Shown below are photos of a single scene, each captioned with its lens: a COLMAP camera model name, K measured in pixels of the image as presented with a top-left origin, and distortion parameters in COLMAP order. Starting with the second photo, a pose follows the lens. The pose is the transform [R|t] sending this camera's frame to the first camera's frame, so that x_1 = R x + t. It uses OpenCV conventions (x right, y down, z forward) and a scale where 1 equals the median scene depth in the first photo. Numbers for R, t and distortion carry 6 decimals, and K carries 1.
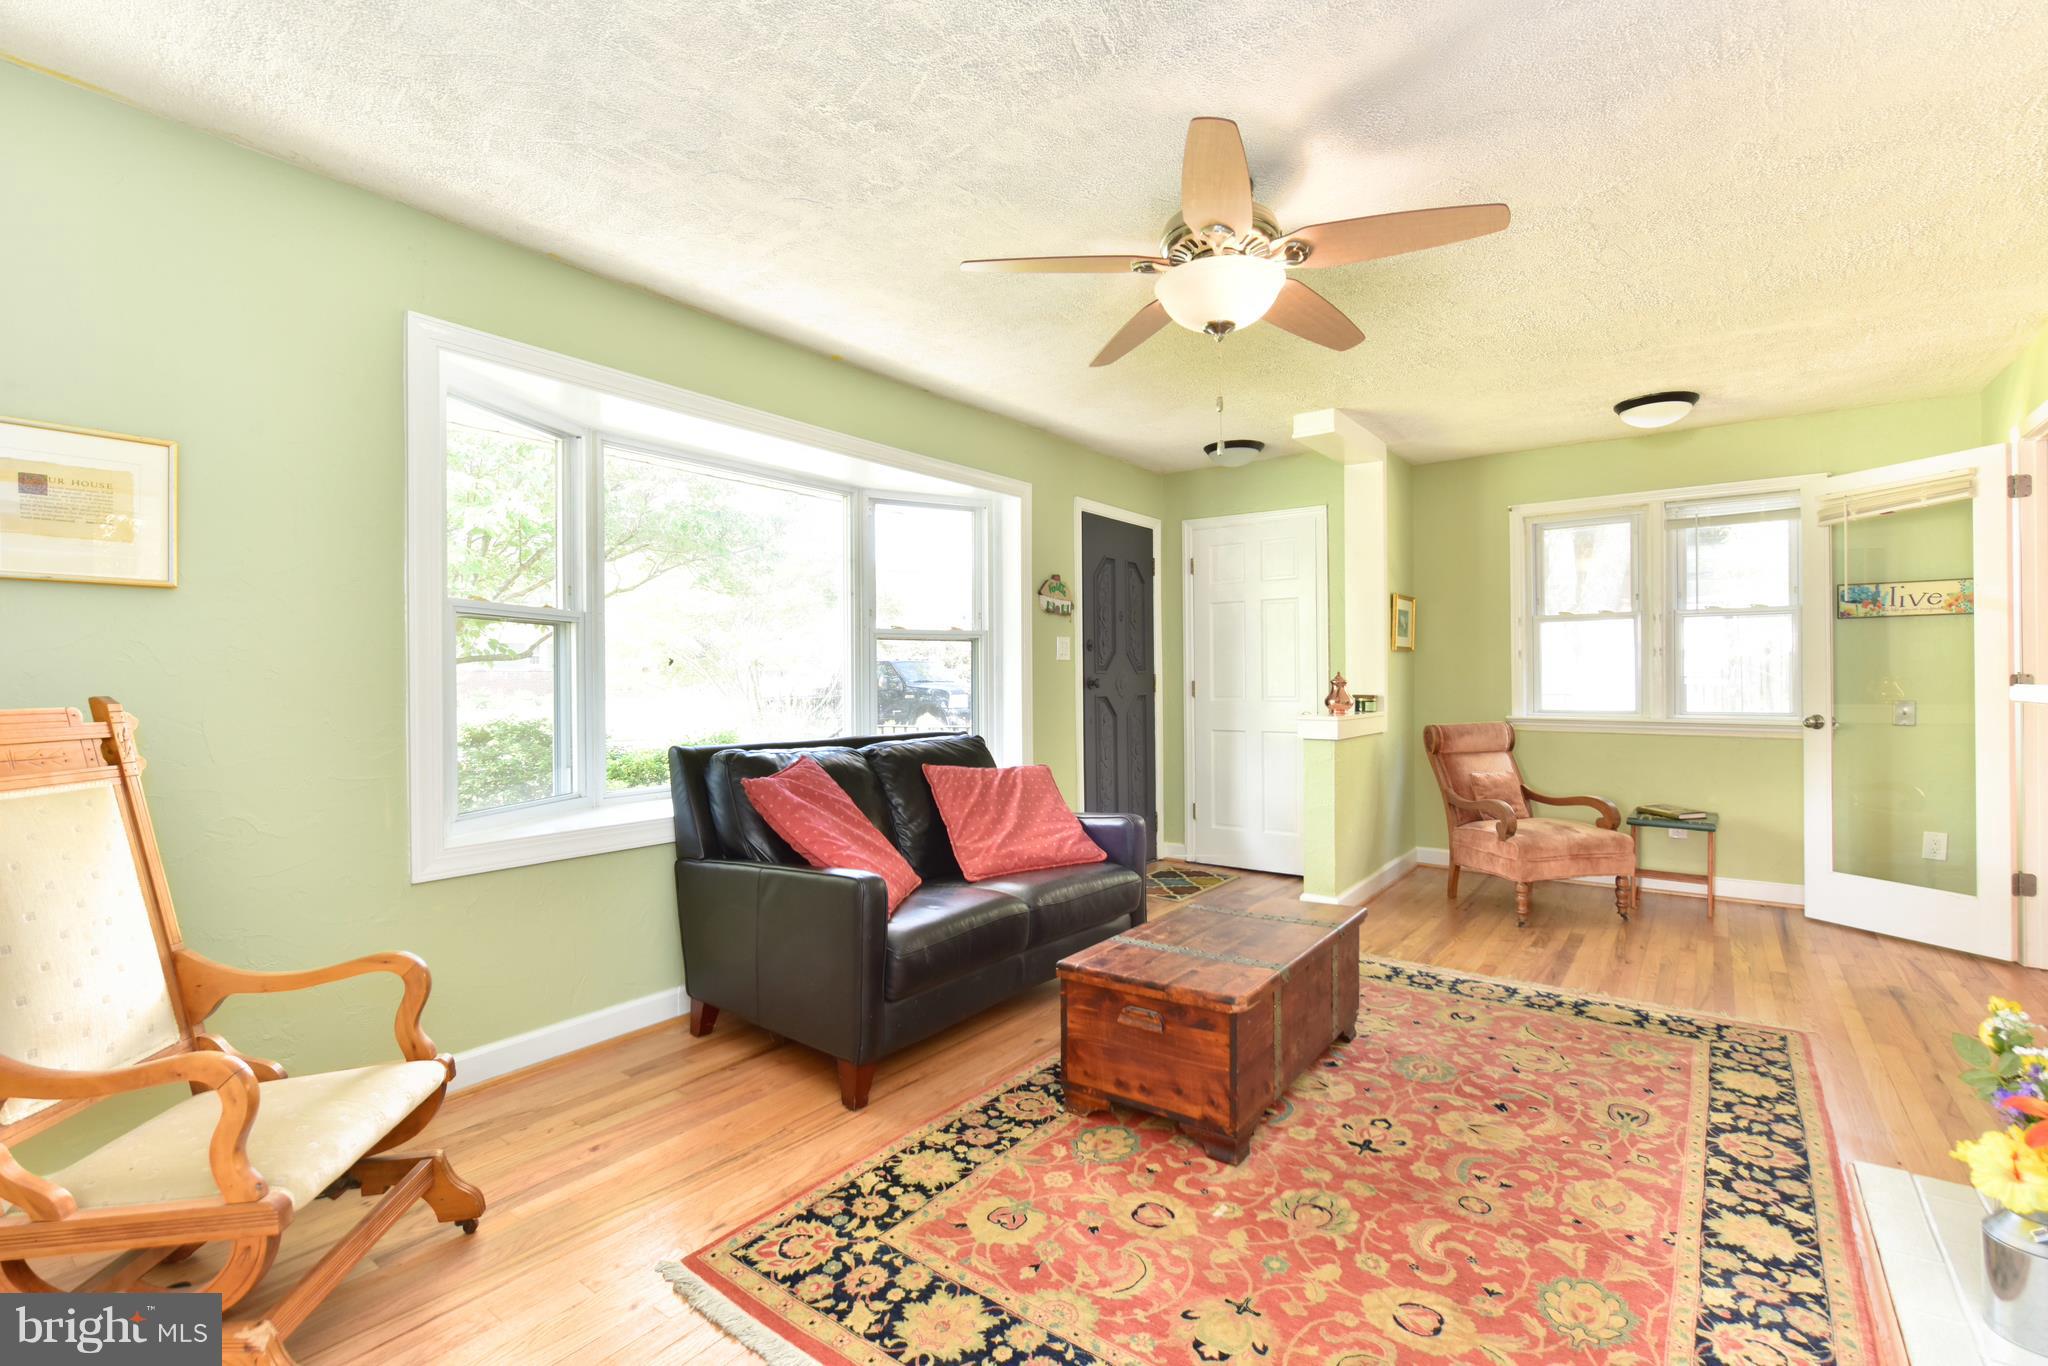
lens RADIAL K [[932.2, 0, 1015.6], [0, 932.2, 680.7], [0, 0, 1]] dist [-0.007754, 0.000276]
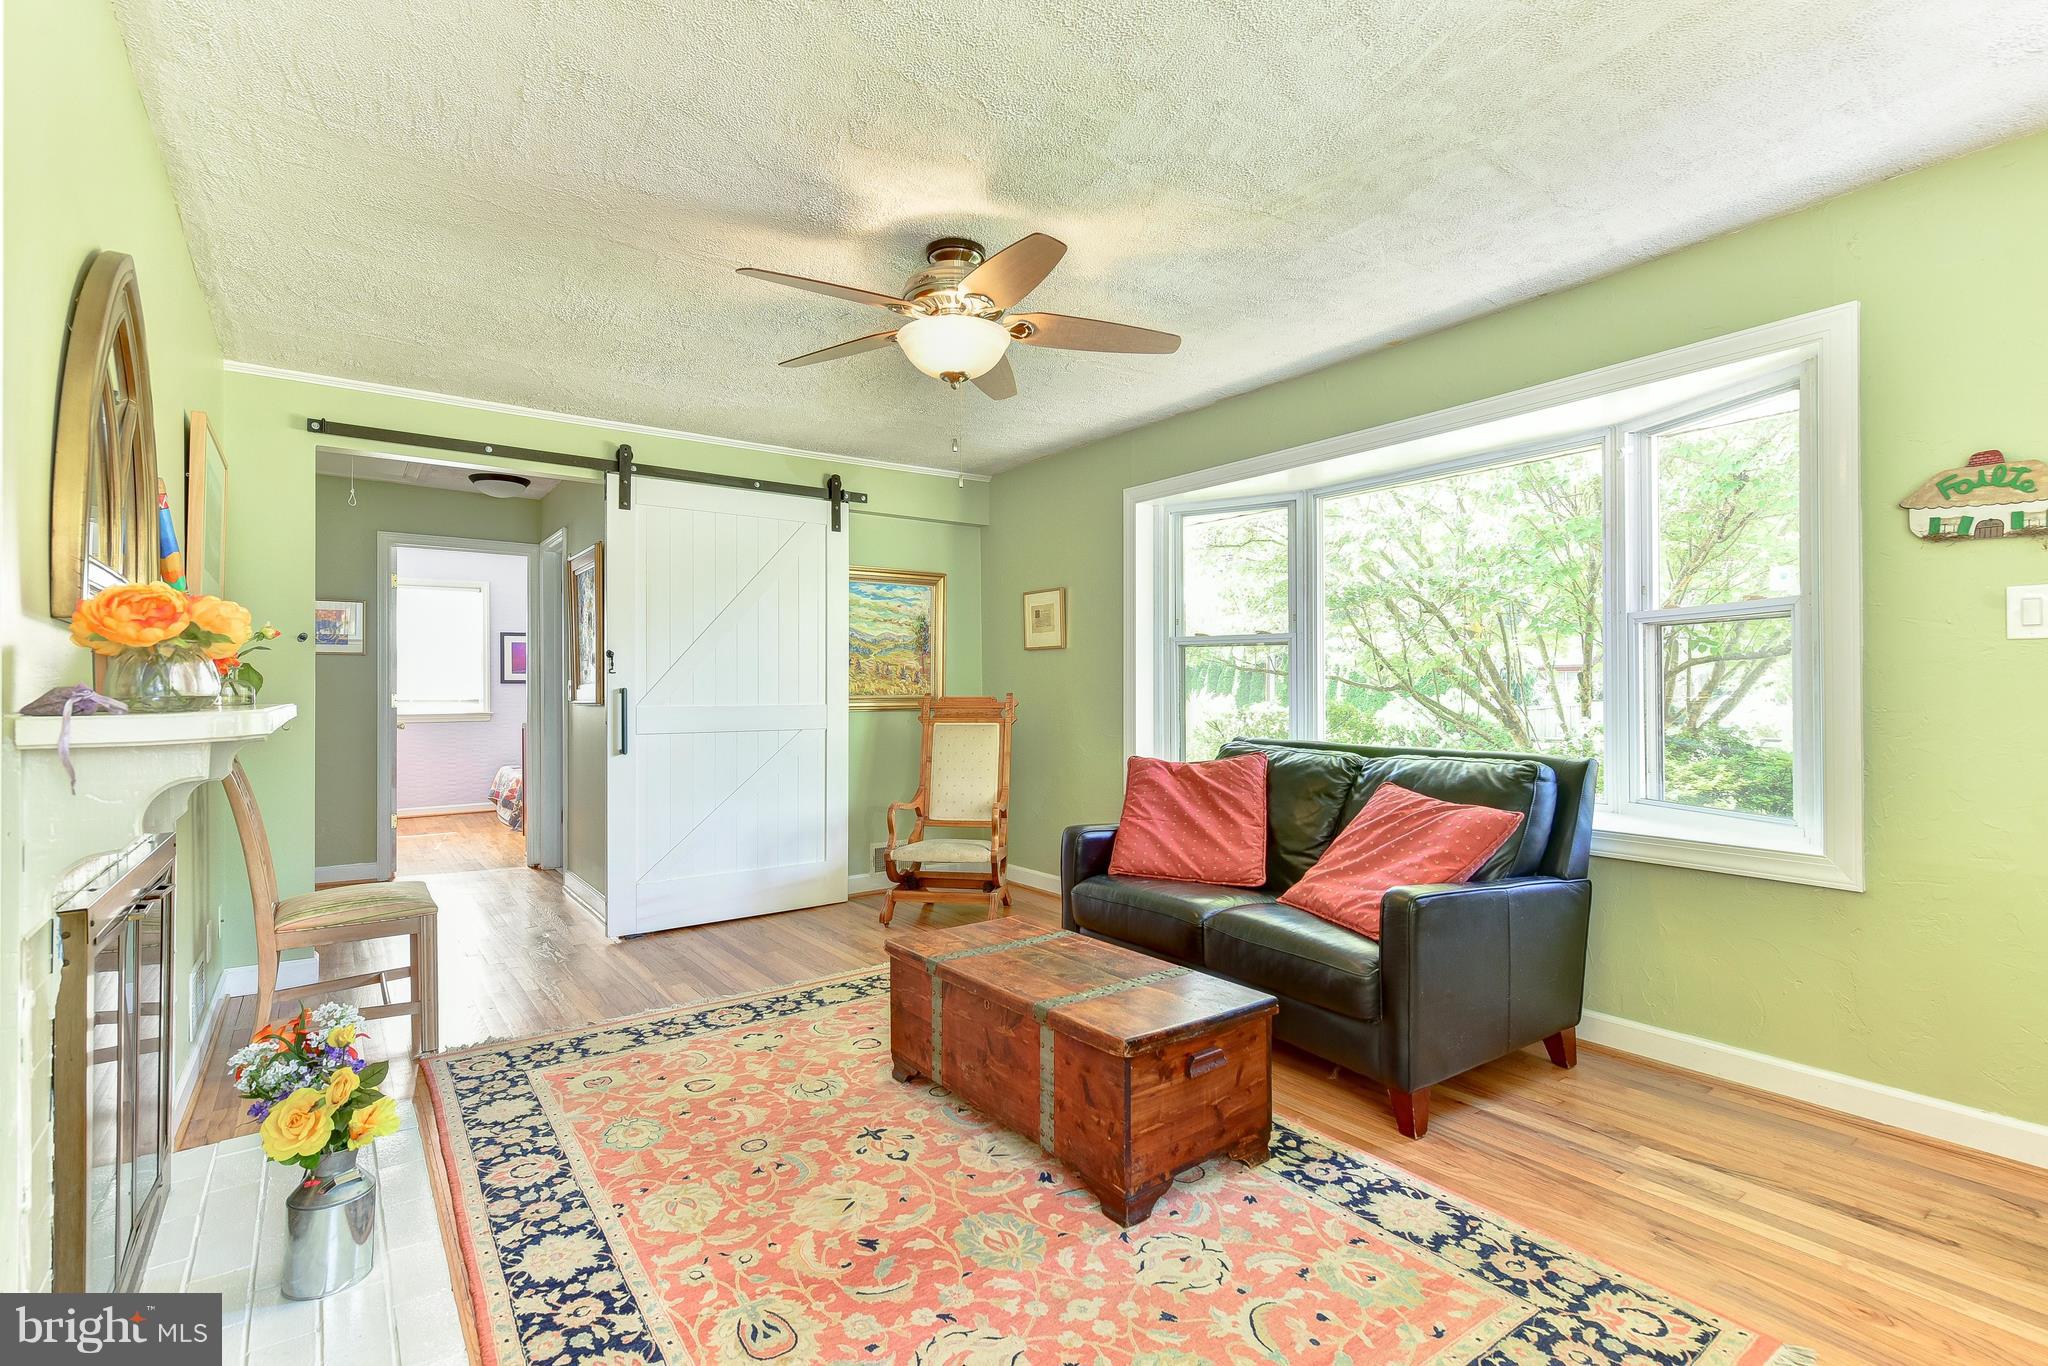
lens RADIAL K [[949.6, 0, 1016.7], [0, 949.6, 681.3], [0, 0, 1]] dist [0.001646, -0.000163]
pose [[-0.295353, 0.000537, -0.955388, 1.558606], [0.007950, 0.999967, -0.001896, -0.011637], [0.955355, -0.008155, -0.295348, 1.697583]]
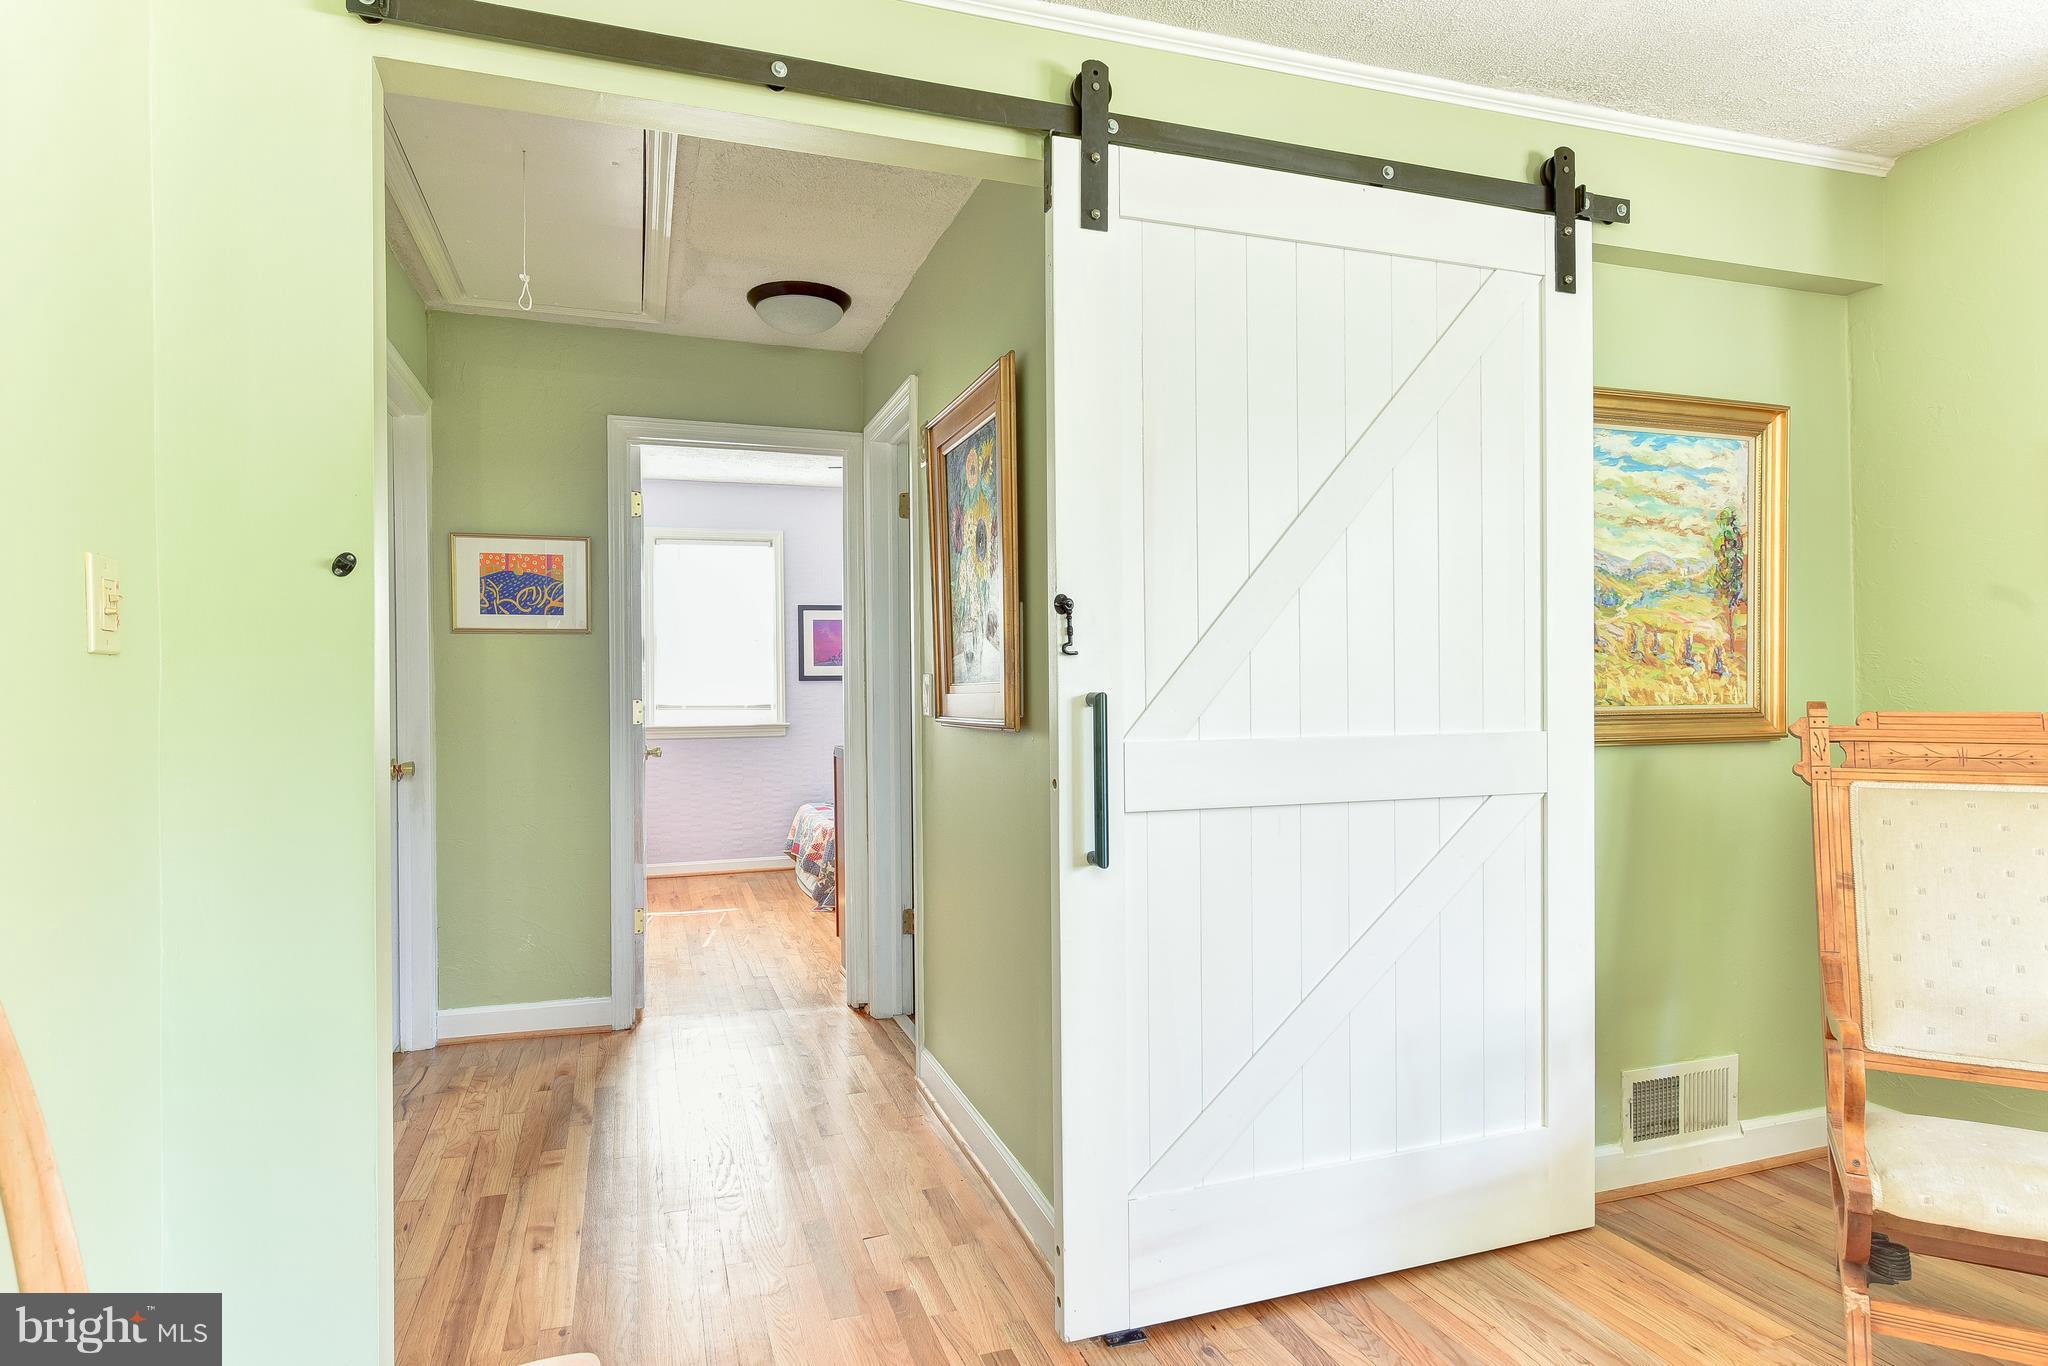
lens RADIAL K [[1126.6, 0, 1016.6], [0, 1126.6, 682.9], [0, 0, 1]] dist [0.003930, 0.000525]
pose [[-0.567029, 0.009412, -0.823644, 0.573866], [0.013932, 0.999901, 0.001835, -0.019068], [0.823580, -0.010434, -0.567104, 0.667761]]
